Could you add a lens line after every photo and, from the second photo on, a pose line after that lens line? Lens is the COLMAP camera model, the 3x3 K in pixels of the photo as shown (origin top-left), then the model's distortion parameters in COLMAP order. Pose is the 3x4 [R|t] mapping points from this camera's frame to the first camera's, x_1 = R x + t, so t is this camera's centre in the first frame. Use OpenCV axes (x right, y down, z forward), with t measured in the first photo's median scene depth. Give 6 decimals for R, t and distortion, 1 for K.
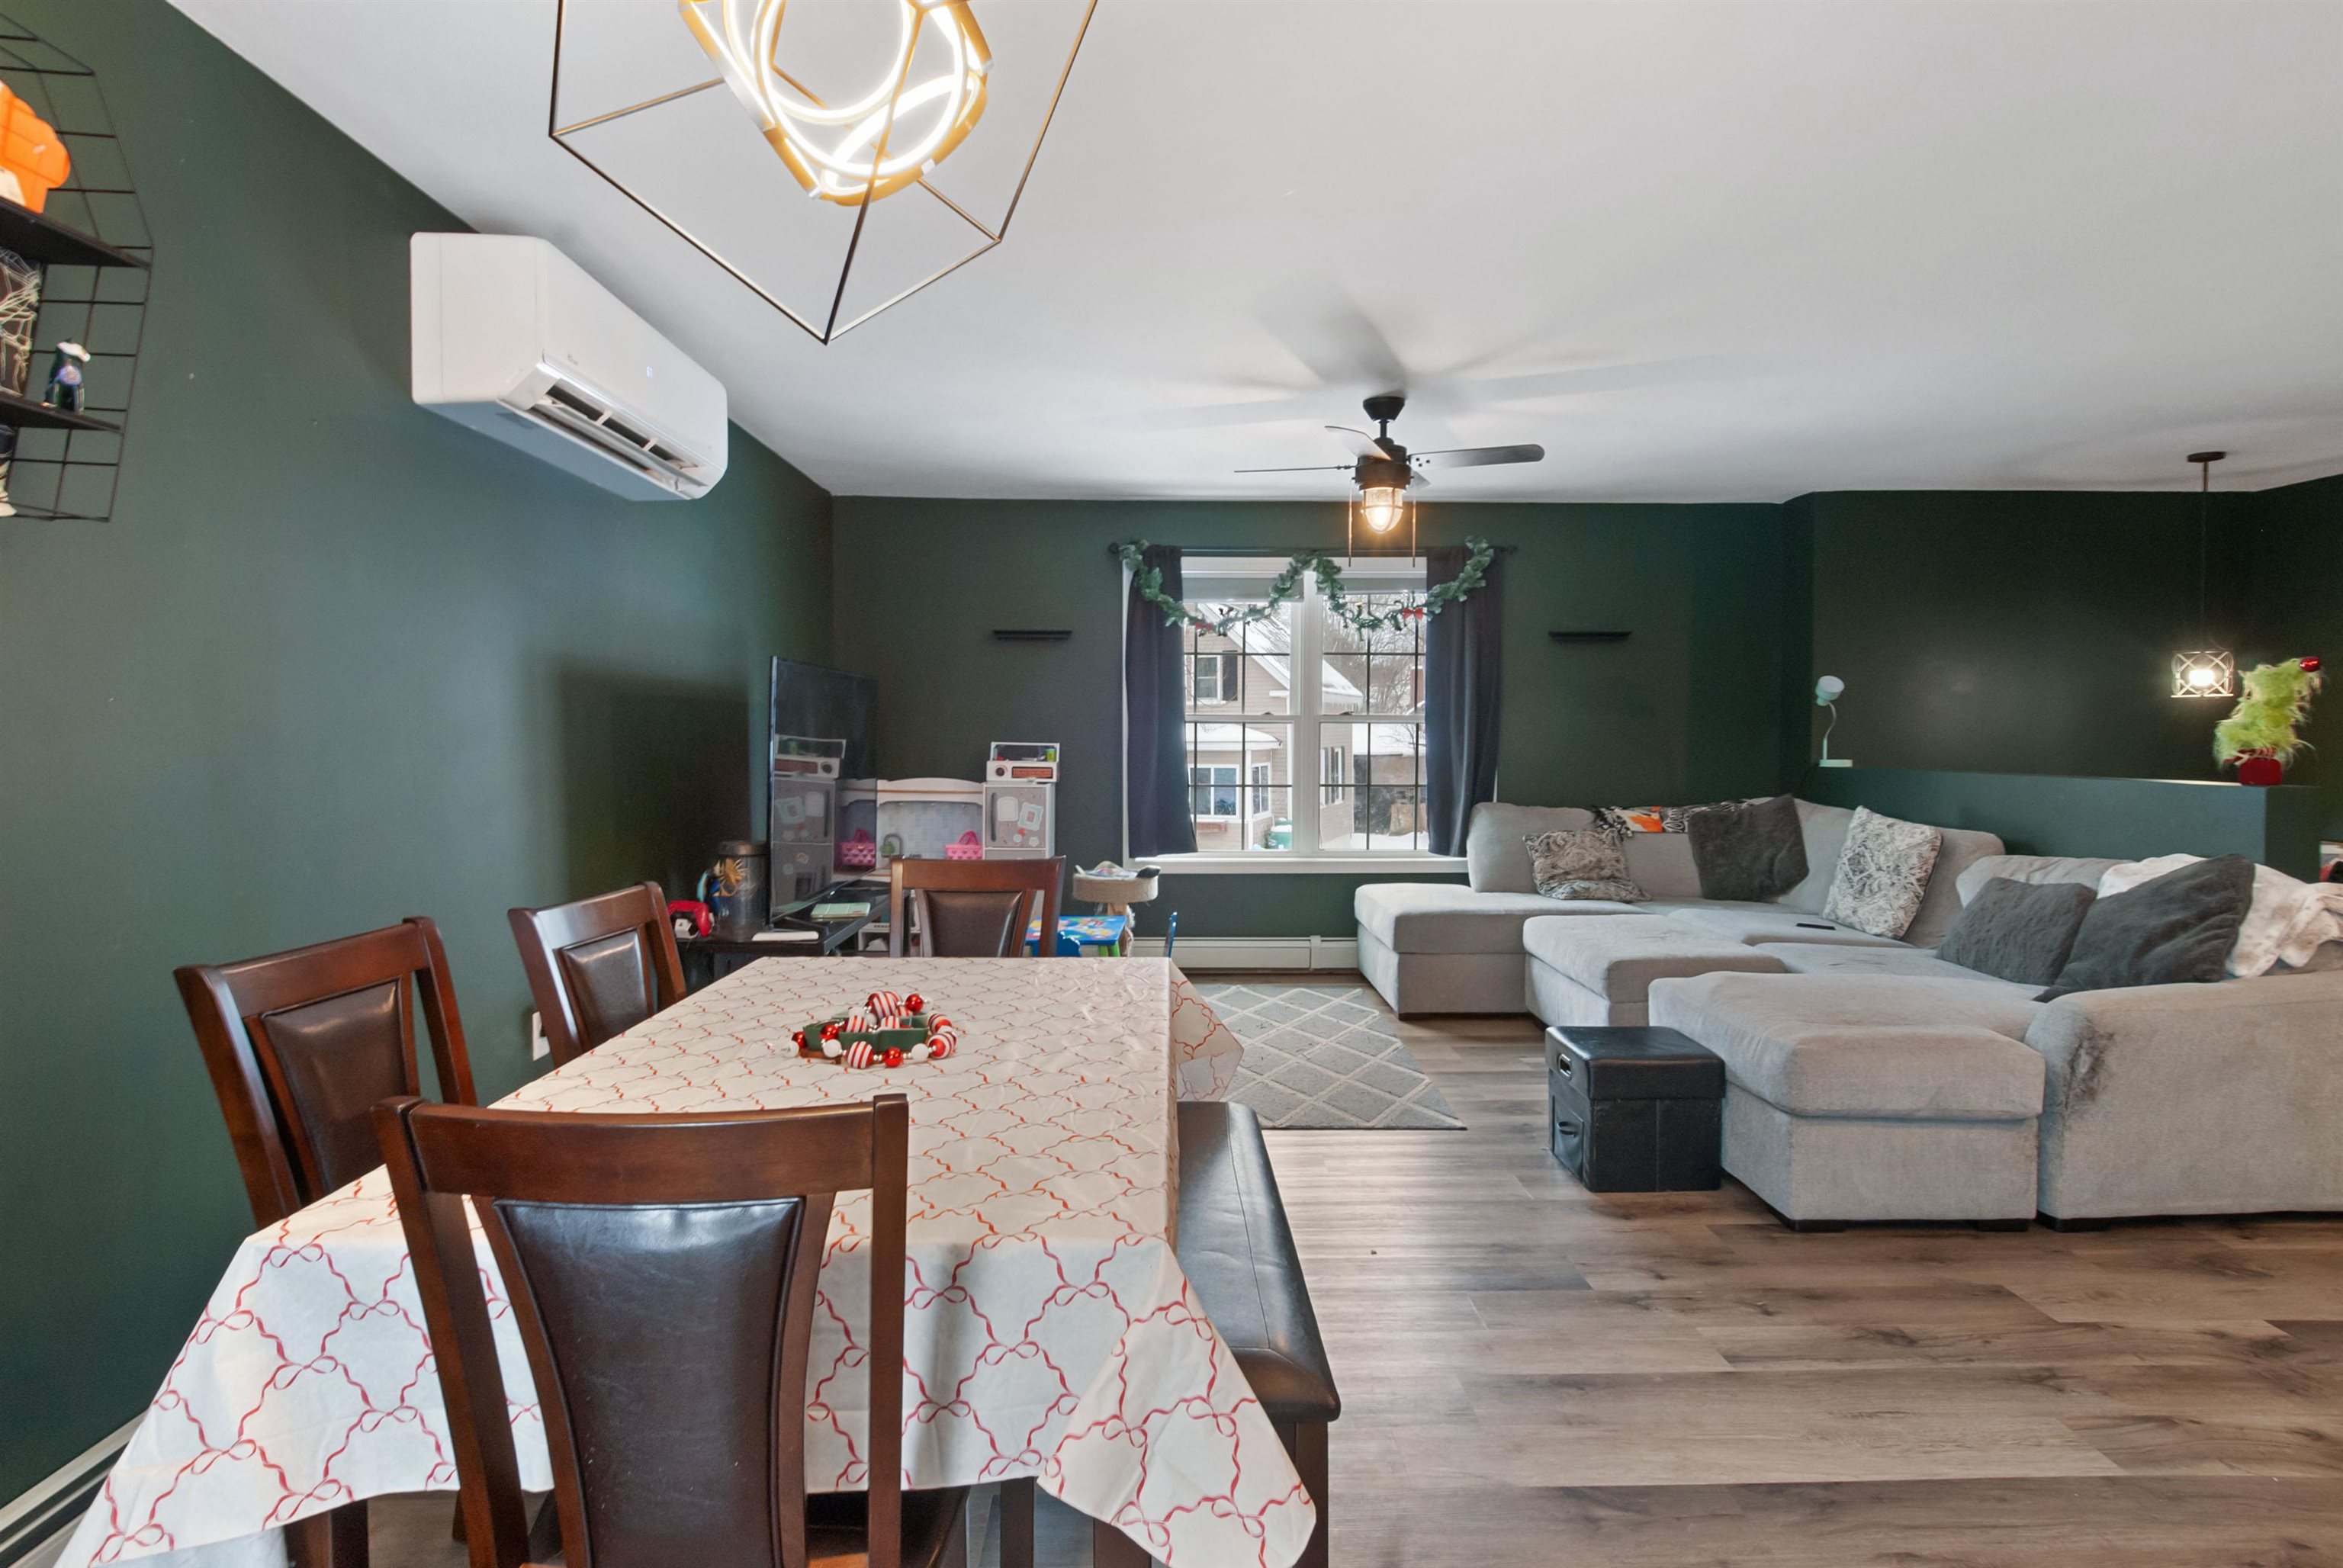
lens RADIAL K [[1254.3, 0, 1171.5], [0, 1254.3, 784.0], [0, 0, 1]] dist [0.012265, -0.014274]
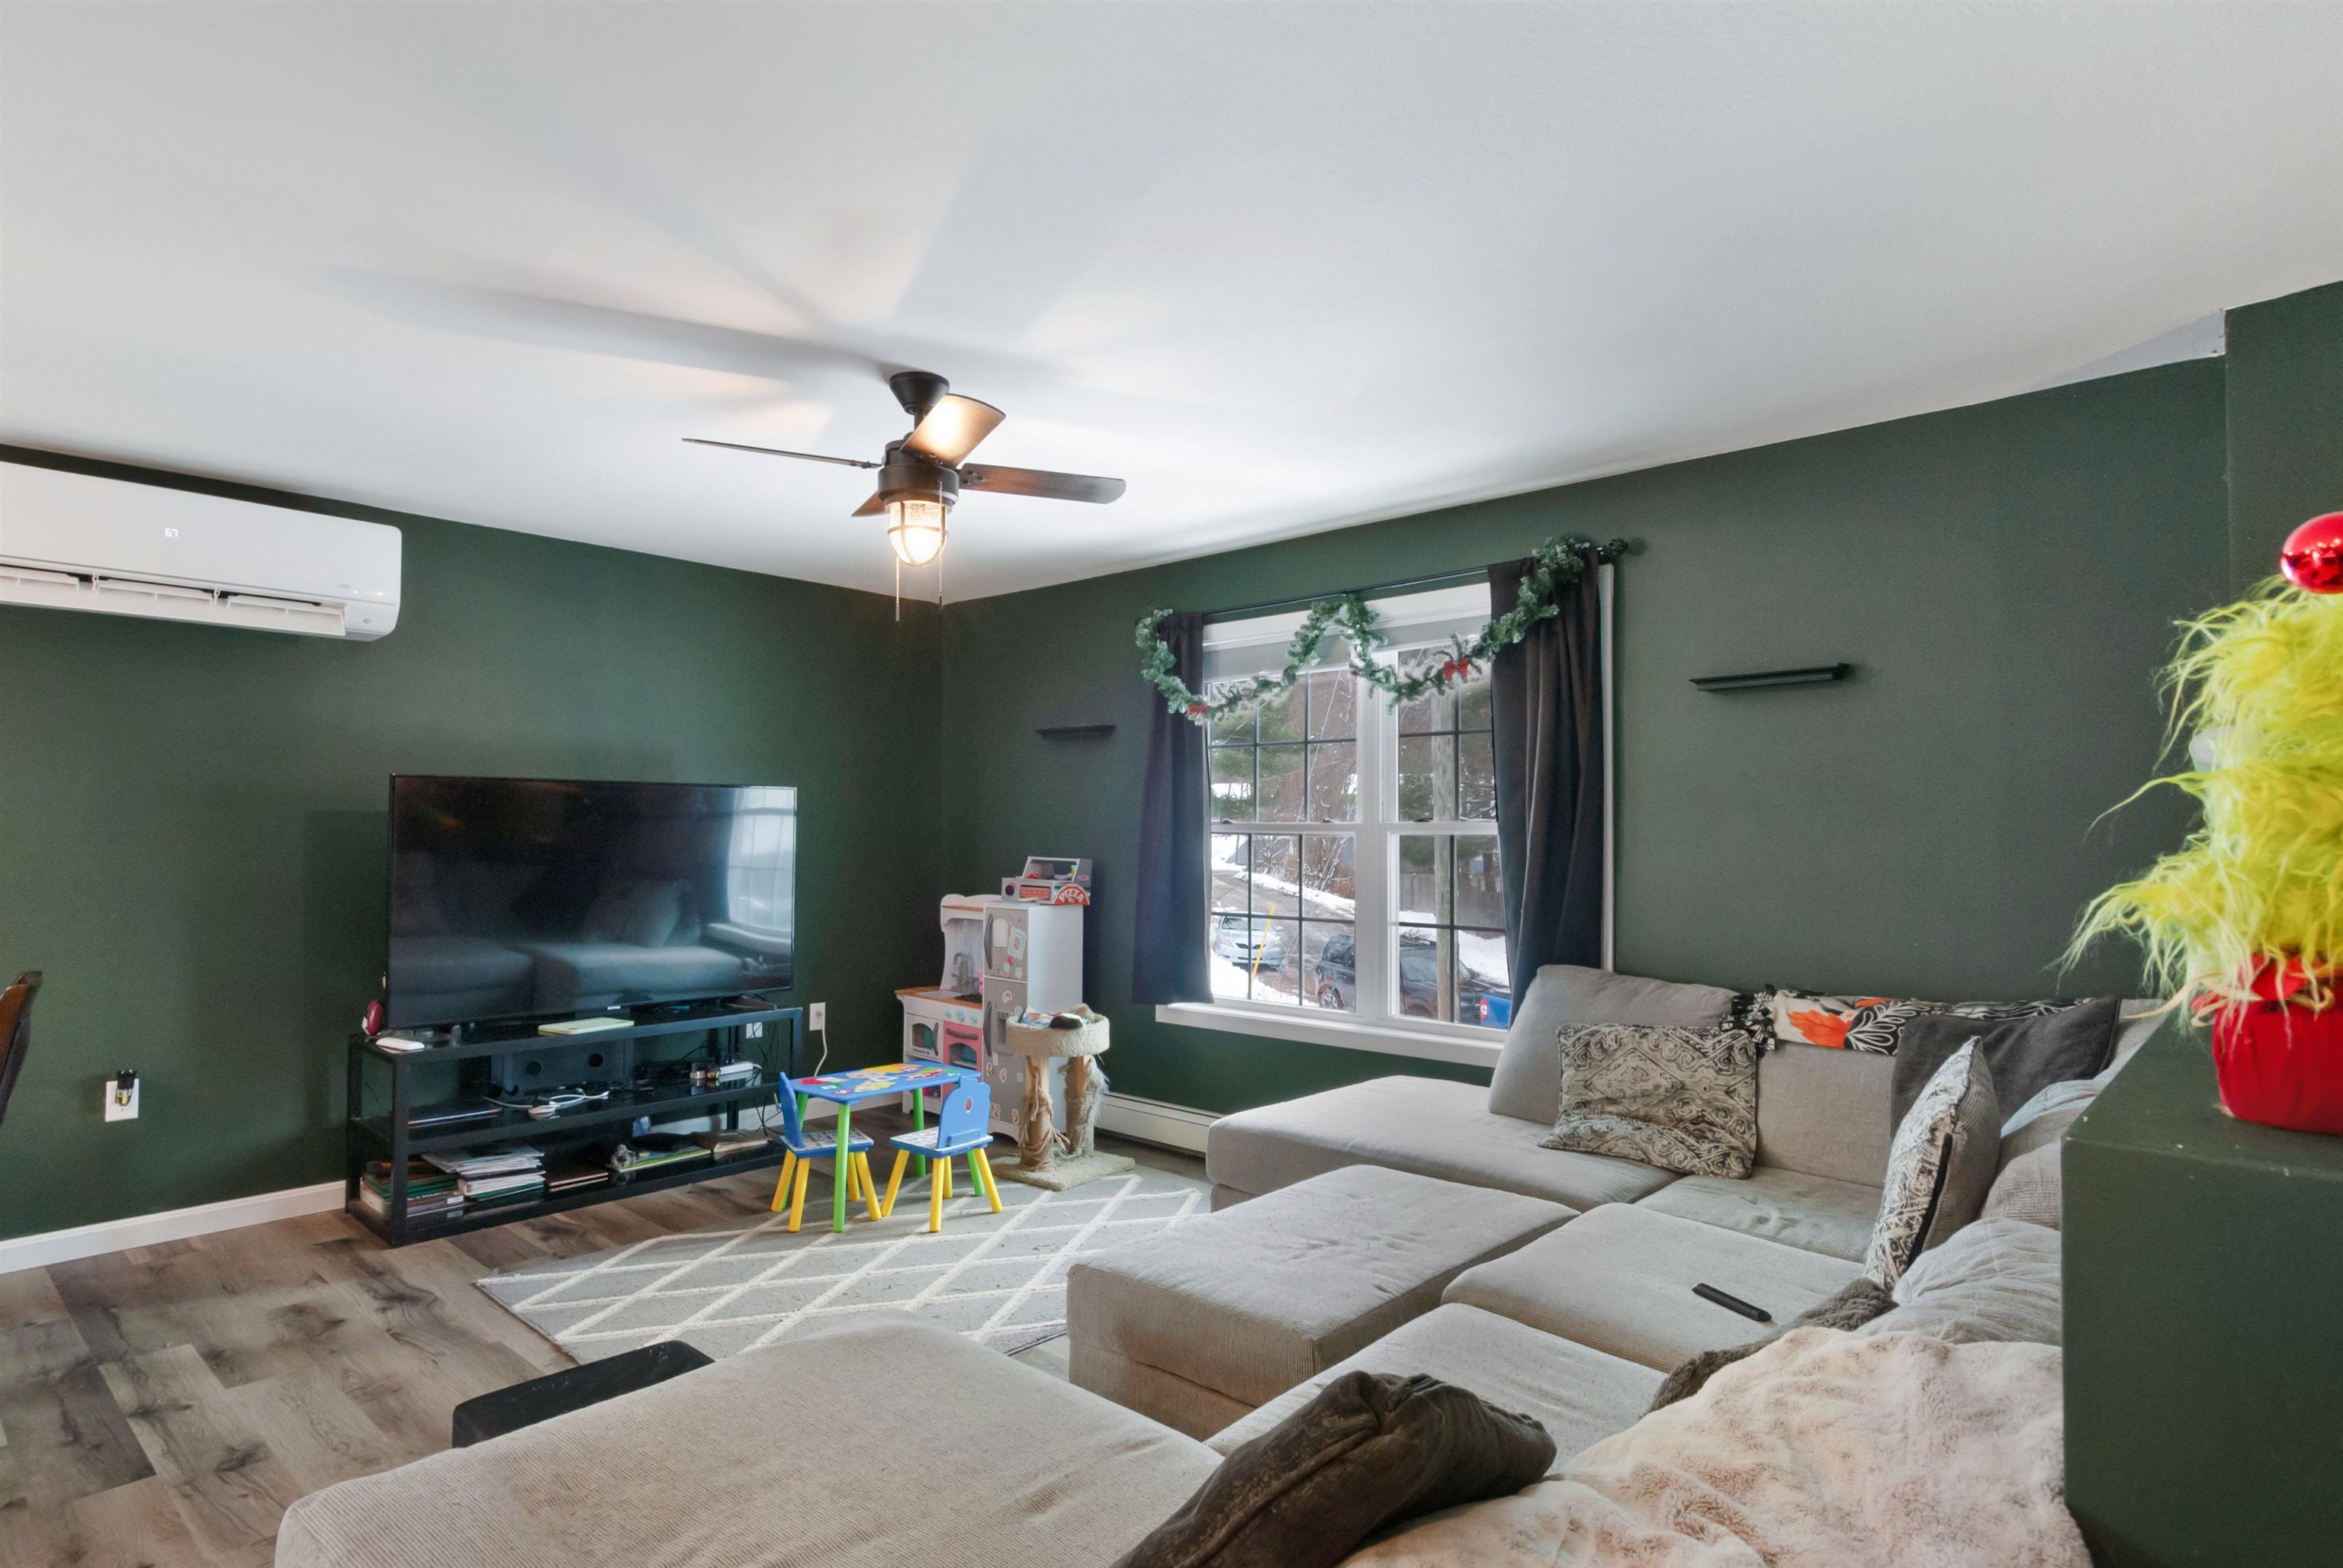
lens RADIAL K [[1254.3, 0, 1171.5], [0, 1254.3, 784.0], [0, 0, 1]] dist [0.012265, -0.014274]
pose [[0.726539, -0.027500, -0.686575, 0.541454], [-0.034676, 0.996458, -0.076606, -0.019969], [0.686250, 0.079465, 0.723012, 0.429408]]
